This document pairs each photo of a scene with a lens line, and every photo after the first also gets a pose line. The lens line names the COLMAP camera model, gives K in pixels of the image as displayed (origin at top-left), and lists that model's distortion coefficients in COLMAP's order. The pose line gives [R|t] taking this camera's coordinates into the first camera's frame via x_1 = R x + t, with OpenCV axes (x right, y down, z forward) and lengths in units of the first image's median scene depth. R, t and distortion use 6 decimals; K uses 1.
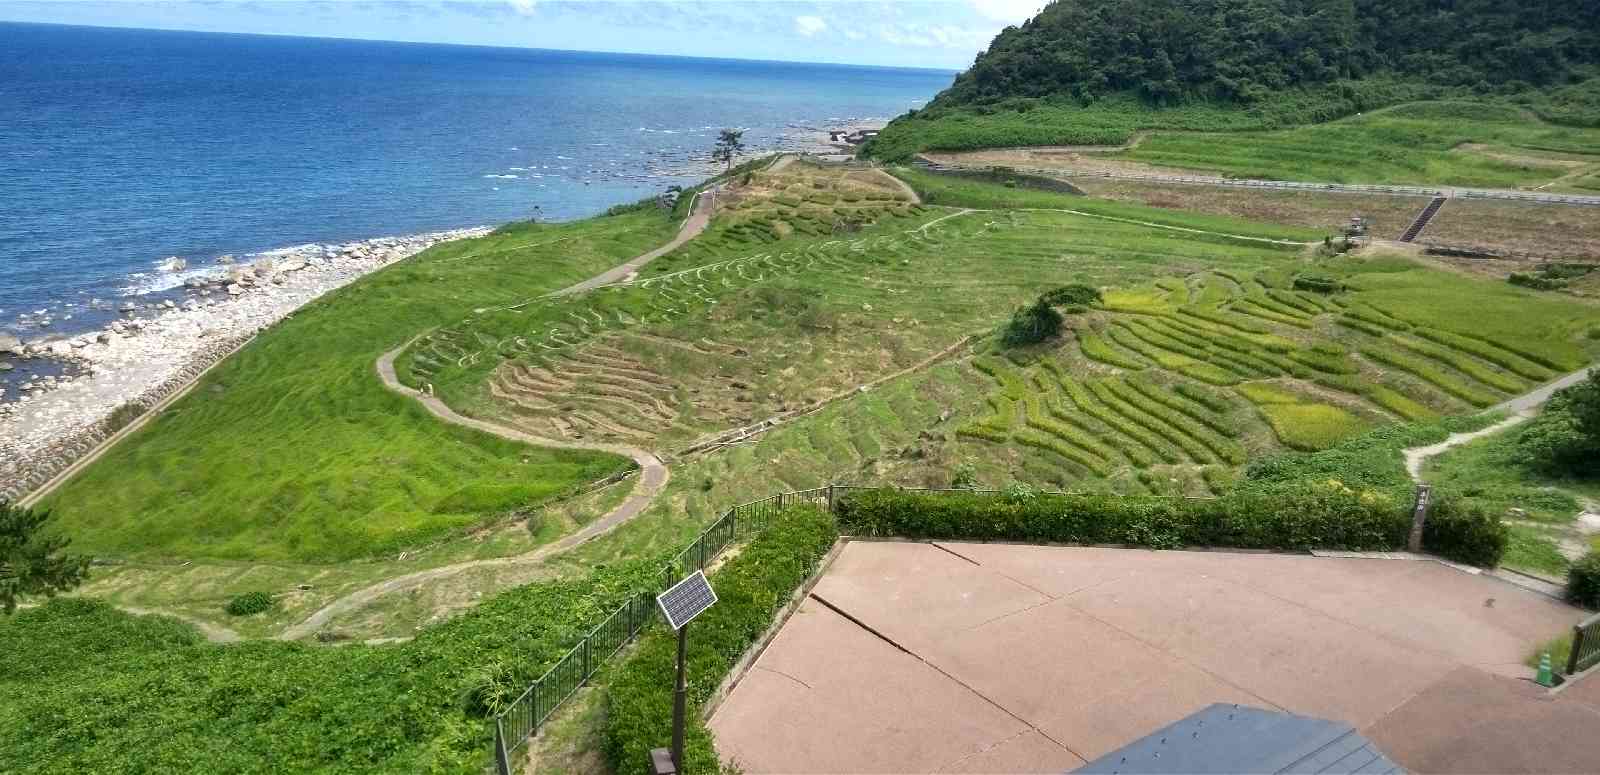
lens RADIAL K [[1162.7, 0, 812.0], [0, 1162.7, 392.8], [0, 0, 1]] dist [0.027208, -0.038772]
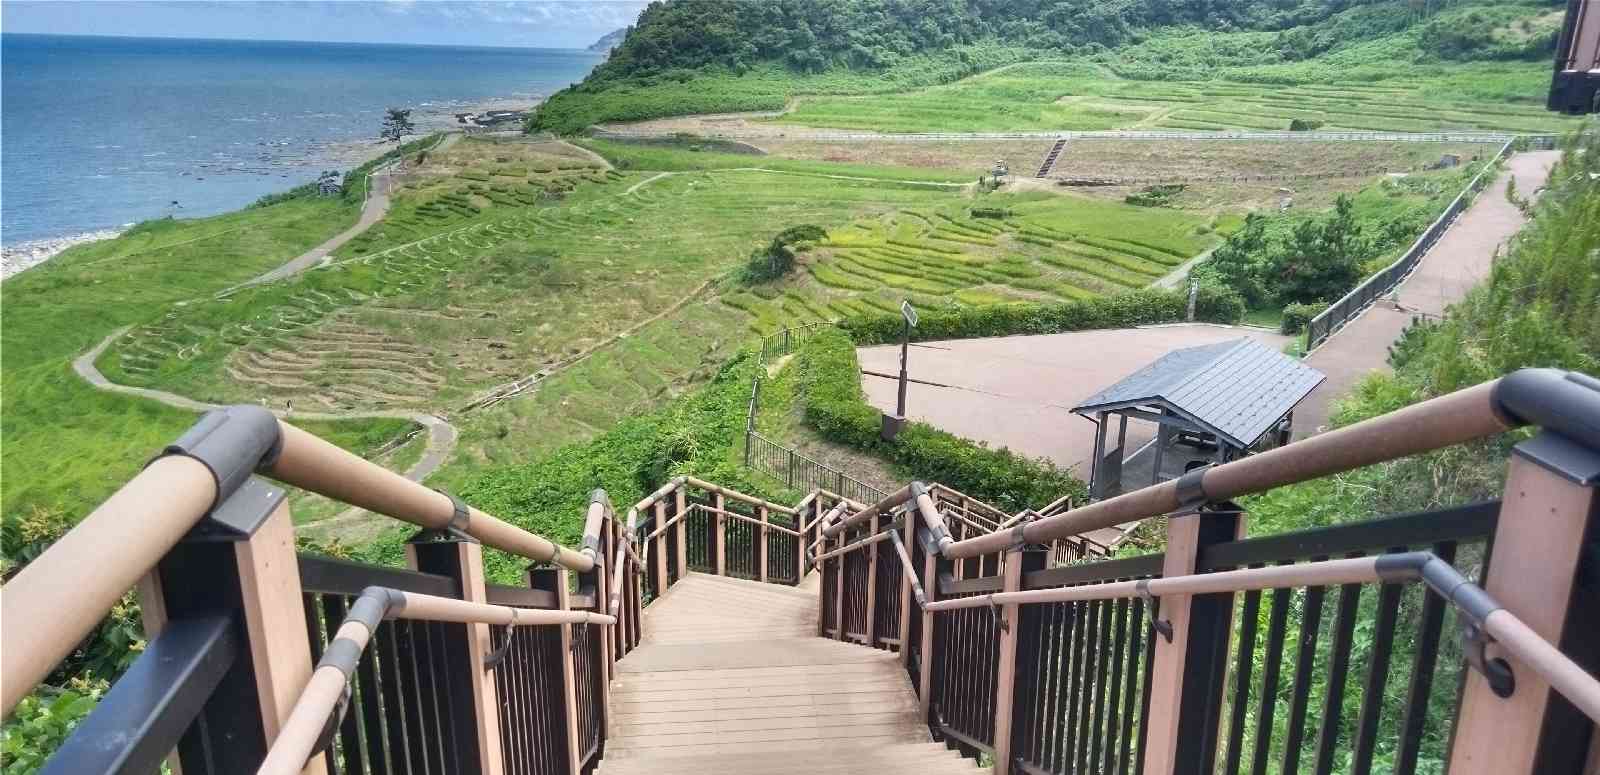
lens RADIAL K [[1162.7, 0, 816.3], [0, 1162.7, 395.0], [0, 0, 1]] dist [0.027208, -0.038772]
pose [[0.948636, -0.110679, 0.296378, -0.089156], [0.104873, 0.993853, 0.035468, 0.025886], [-0.298481, -0.002565, 0.954412, -0.069491]]
